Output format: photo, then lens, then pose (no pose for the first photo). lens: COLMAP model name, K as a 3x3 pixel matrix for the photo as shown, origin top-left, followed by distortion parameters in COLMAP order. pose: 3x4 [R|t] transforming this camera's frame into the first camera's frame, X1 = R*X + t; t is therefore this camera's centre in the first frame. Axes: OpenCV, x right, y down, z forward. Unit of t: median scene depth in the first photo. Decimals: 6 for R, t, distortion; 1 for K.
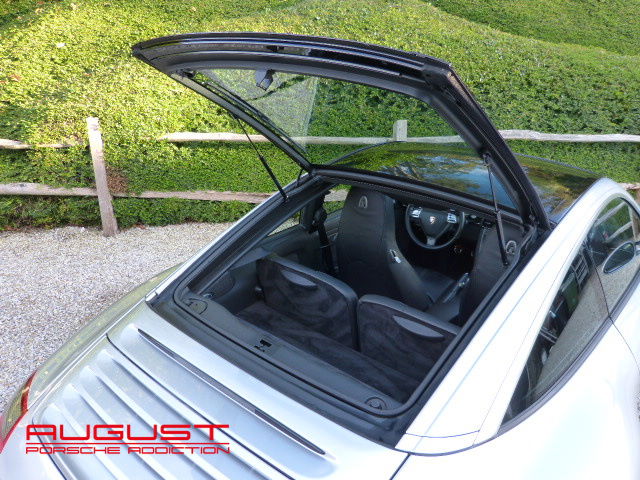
lens RADIAL K [[483.4, 0, 318.9], [0, 483.4, 240.9], [0, 0, 1]] dist [-0.008088, 0.005154]
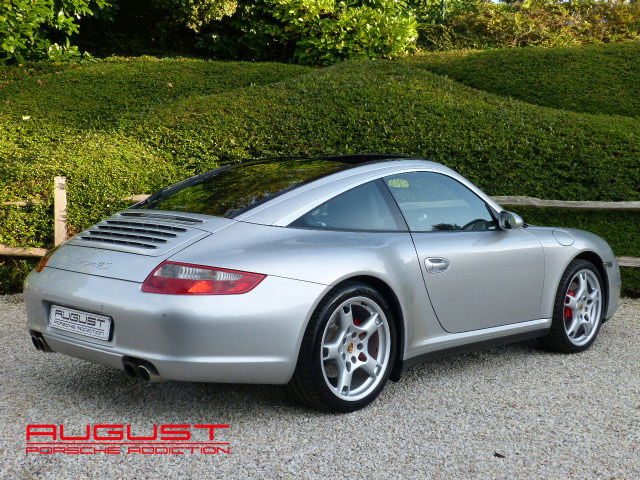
lens RADIAL K [[966.7, 0, 320.5], [0, 966.7, 240.1], [0, 0, 1]] dist [0.095889, 0.000000]
pose [[0.996381, -0.003264, -0.084936, 0.203205], [-0.023490, 0.949770, -0.312066, 0.413553], [0.081688, 0.312932, 0.946256, -0.701880]]
